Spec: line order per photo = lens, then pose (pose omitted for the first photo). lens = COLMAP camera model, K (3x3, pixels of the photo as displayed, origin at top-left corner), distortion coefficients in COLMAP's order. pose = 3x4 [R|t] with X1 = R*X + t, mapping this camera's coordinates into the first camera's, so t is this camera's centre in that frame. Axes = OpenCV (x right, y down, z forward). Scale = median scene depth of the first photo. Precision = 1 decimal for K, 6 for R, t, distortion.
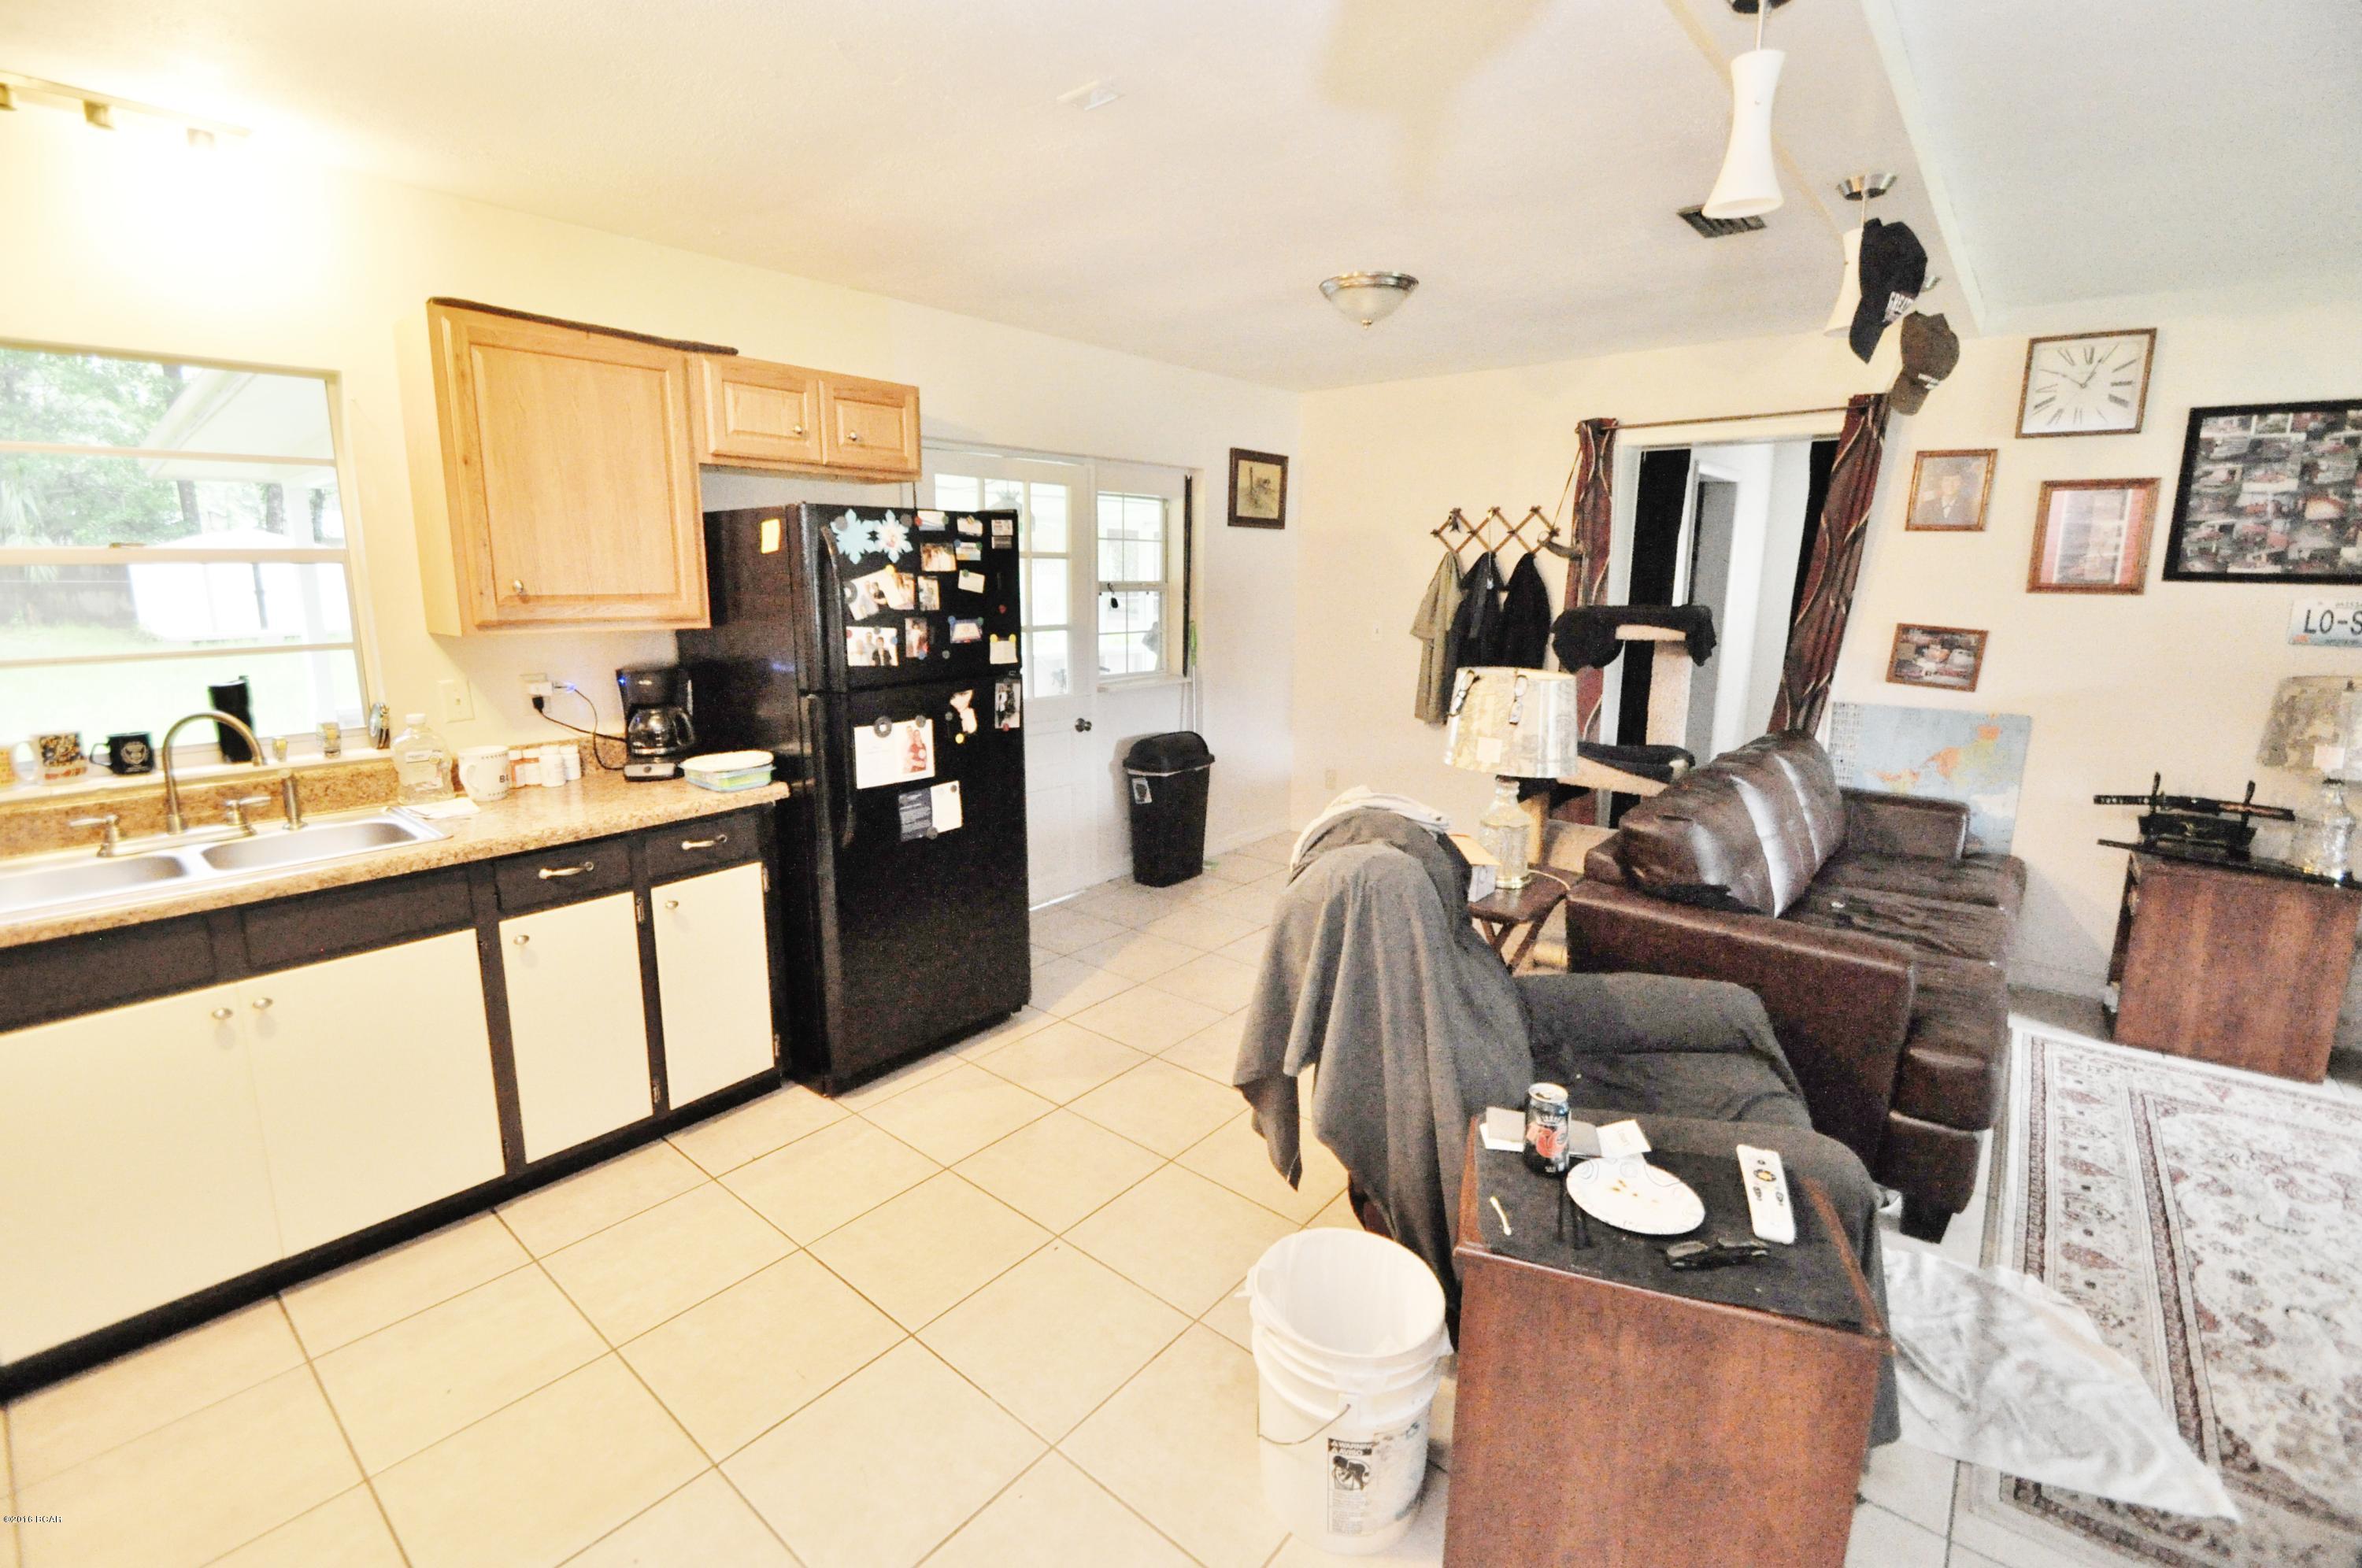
lens RADIAL K [[1028.4, 0, 1152.1], [0, 1028.4, 748.6], [0, 0, 1]] dist [0.015260, -0.015189]
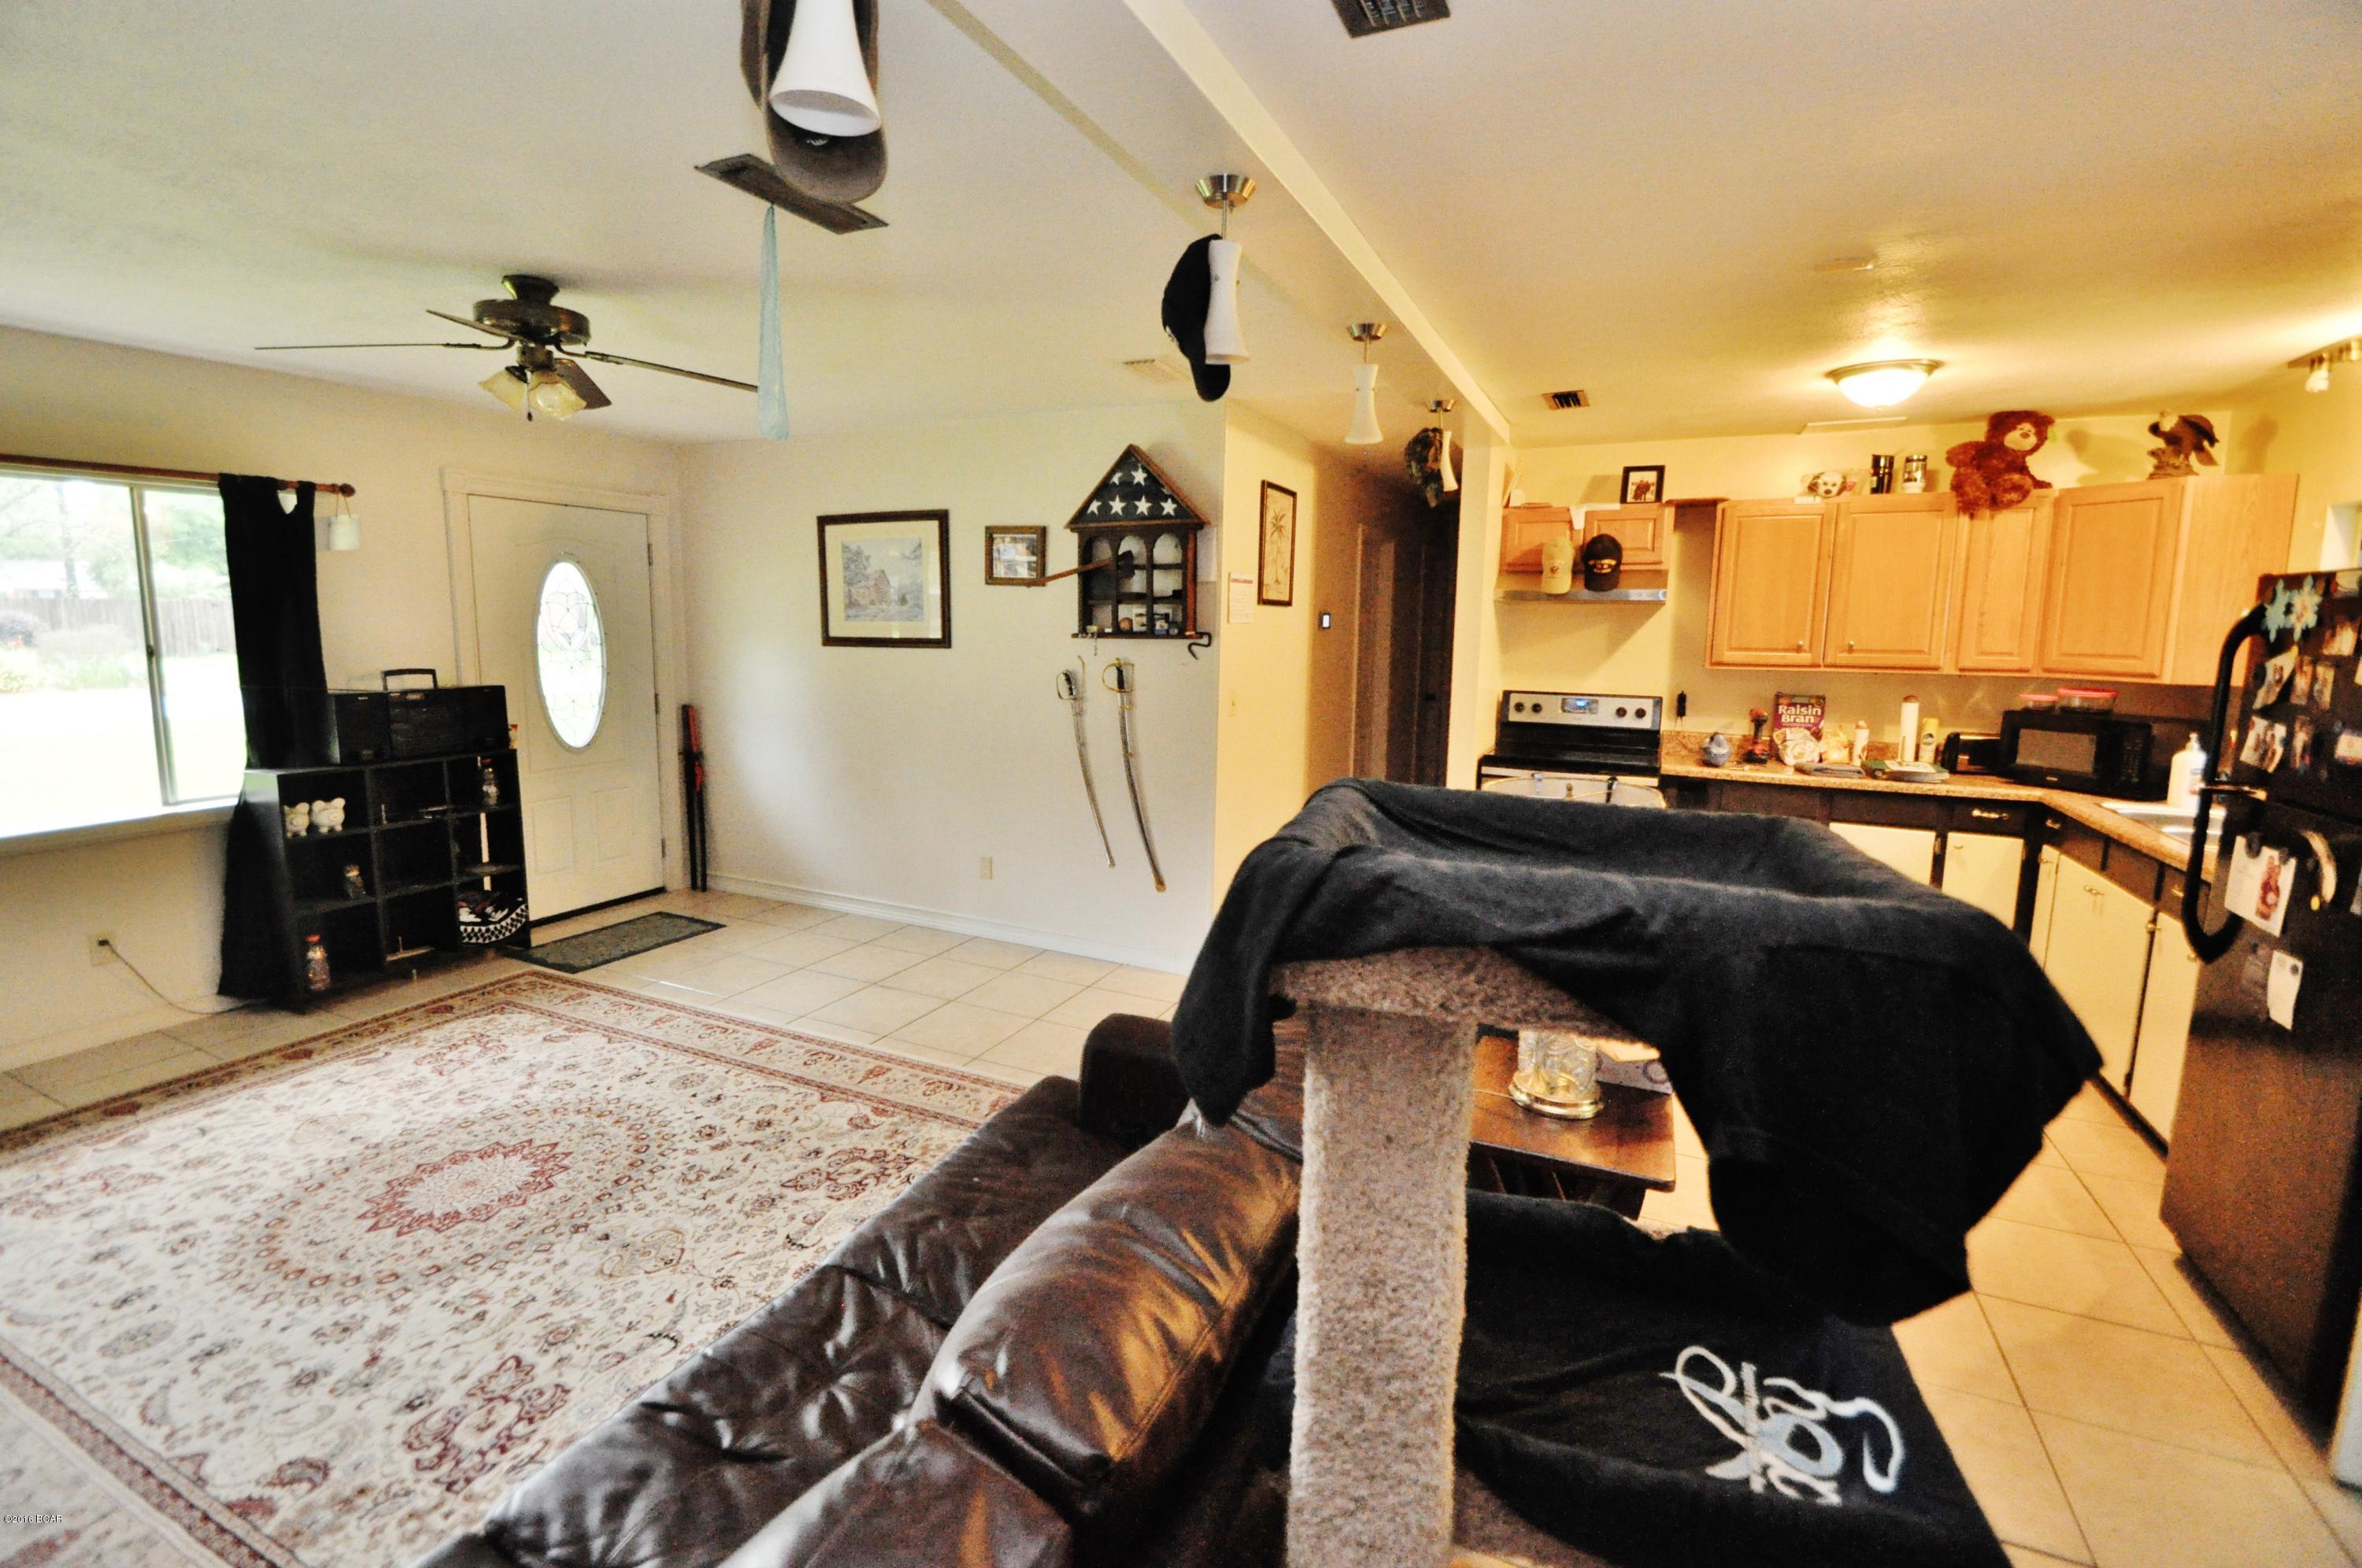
lens RADIAL K [[1028.4, 0, 1157.6], [0, 1028.4, 750.2], [0, 0, 1]] dist [0.015260, -0.015189]
pose [[-0.967612, 0.015945, -0.251938, 0.721018], [-0.060818, 0.953883, 0.293953, -0.258873], [0.245007, 0.299755, -0.922019, 1.423243]]
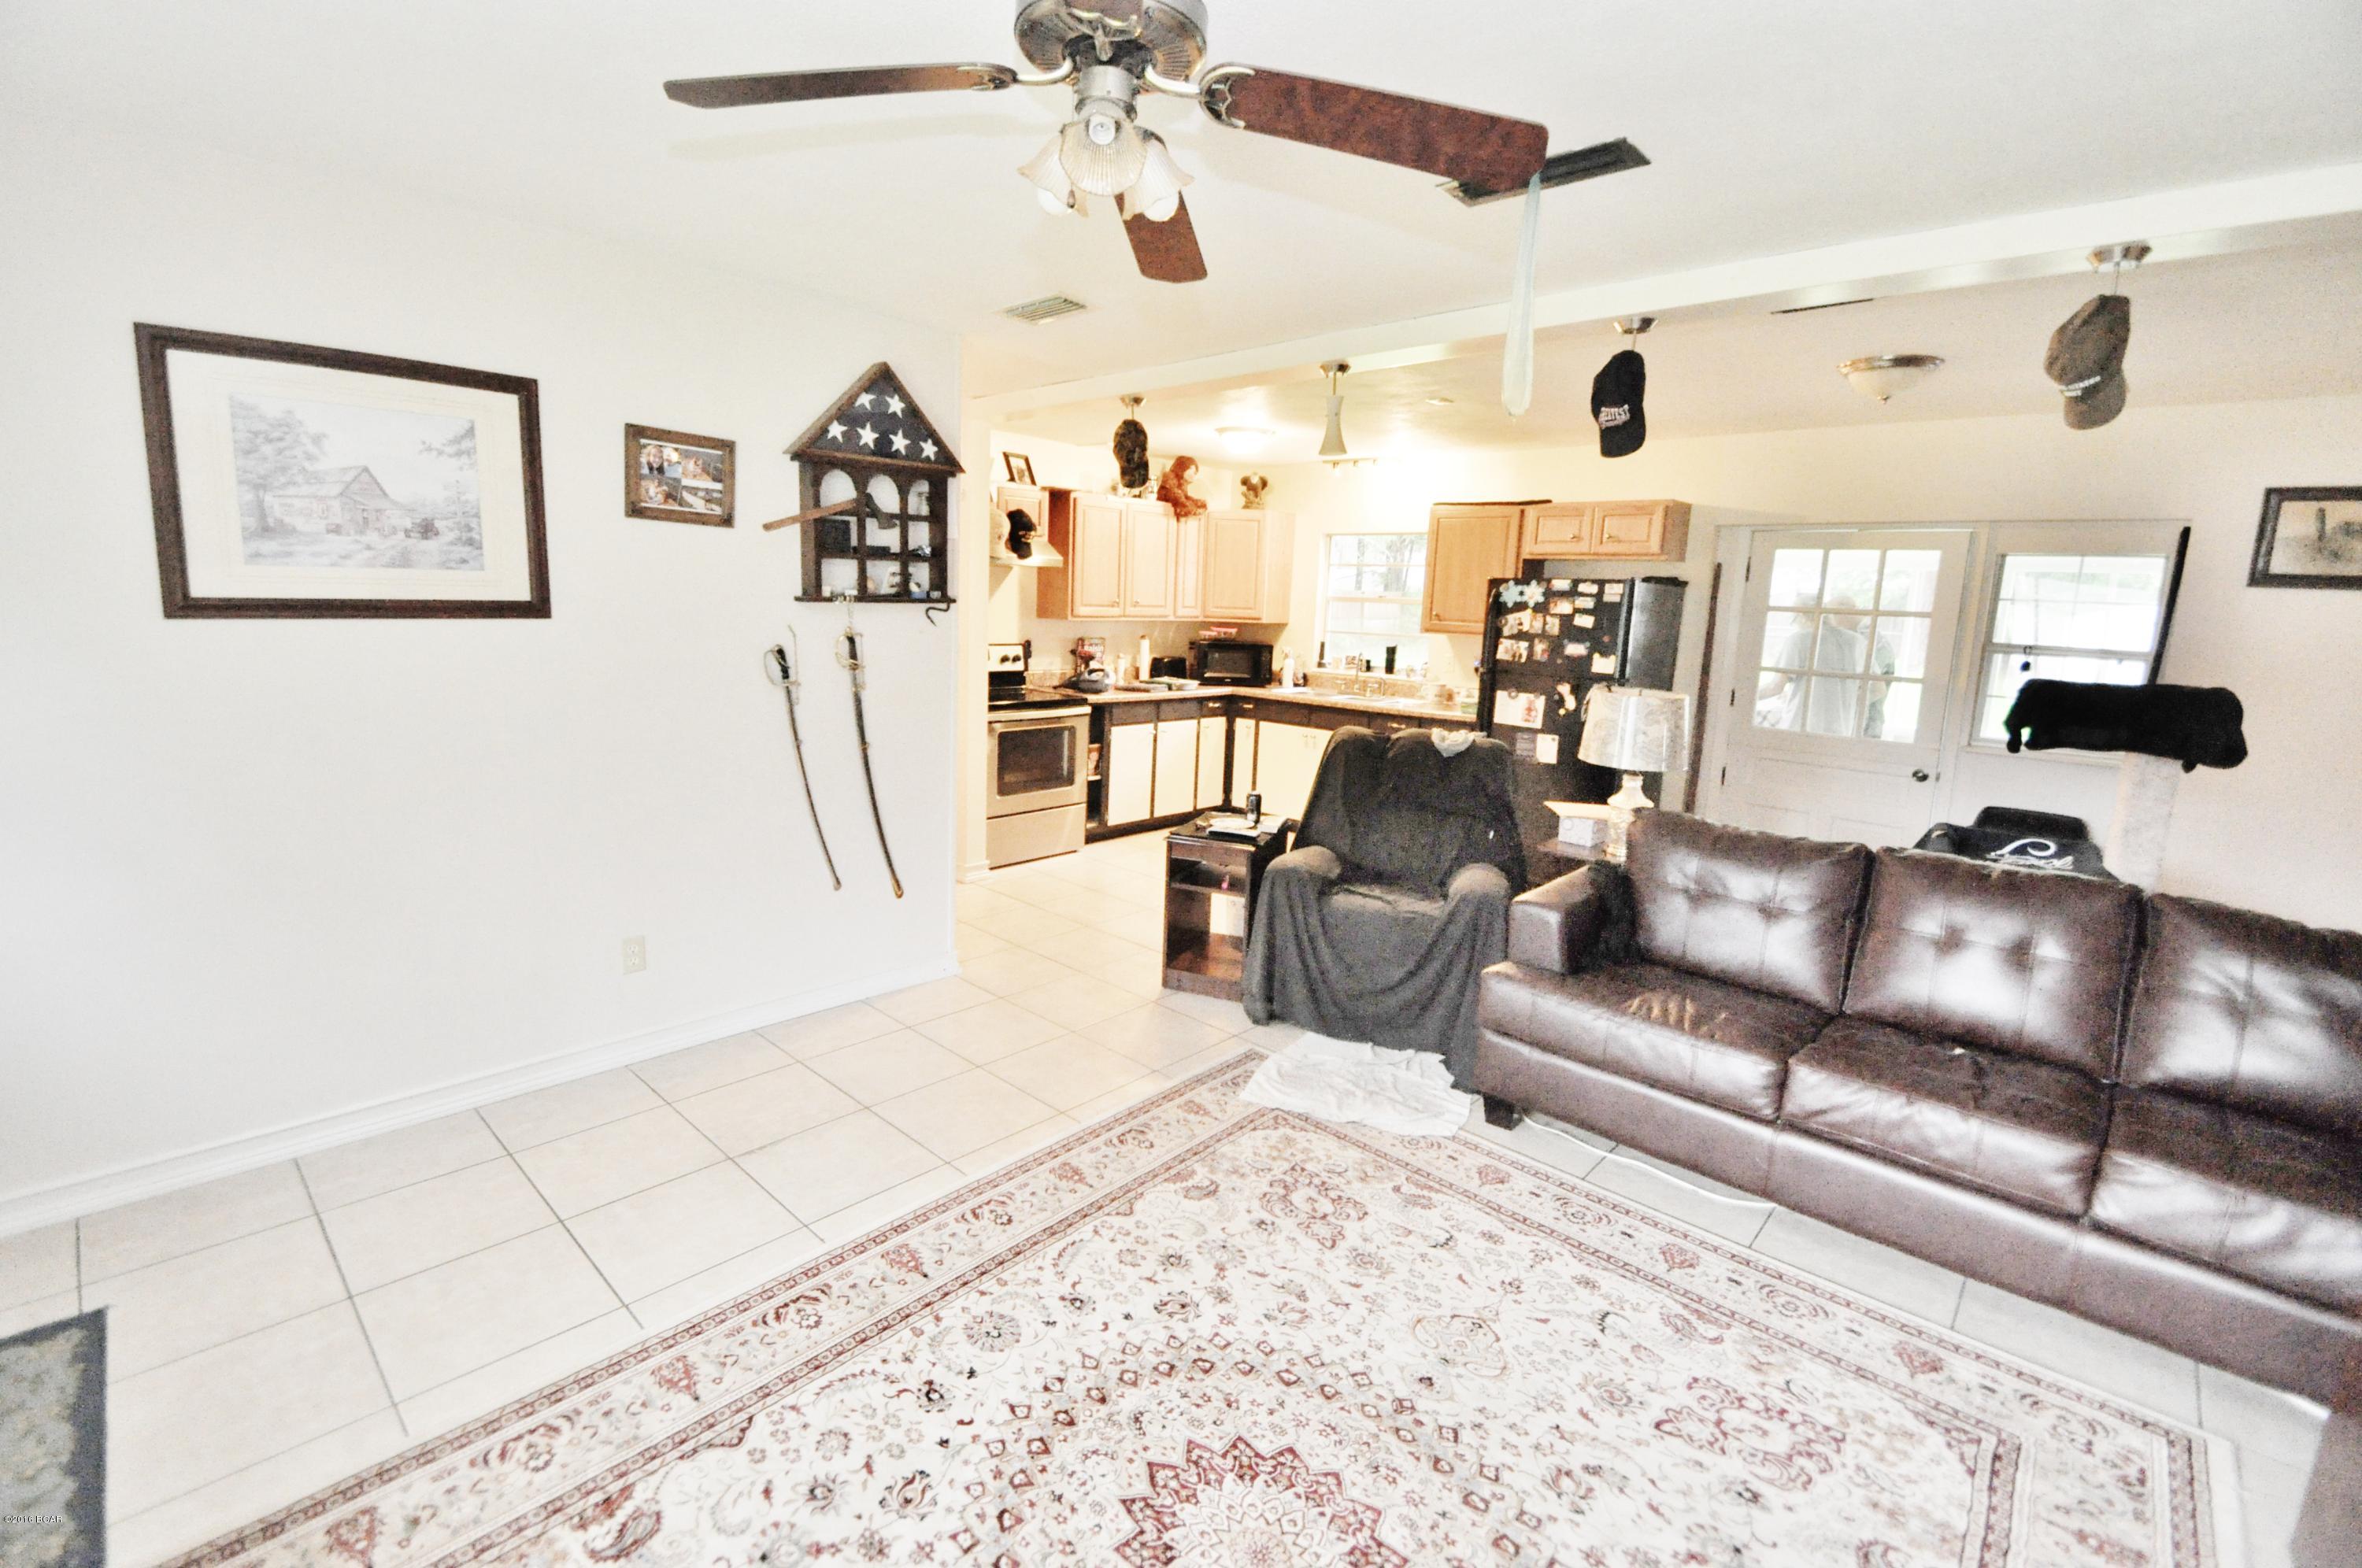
lens RADIAL K [[1028.4, 0, 1153.6], [0, 1028.4, 748.5], [0, 0, 1]] dist [0.015260, -0.015189]
pose [[-0.058240, 0.142765, -0.988042, 1.569531], [-0.214004, 0.964928, 0.152039, -0.065996], [0.975095, 0.220300, -0.025645, 0.405478]]
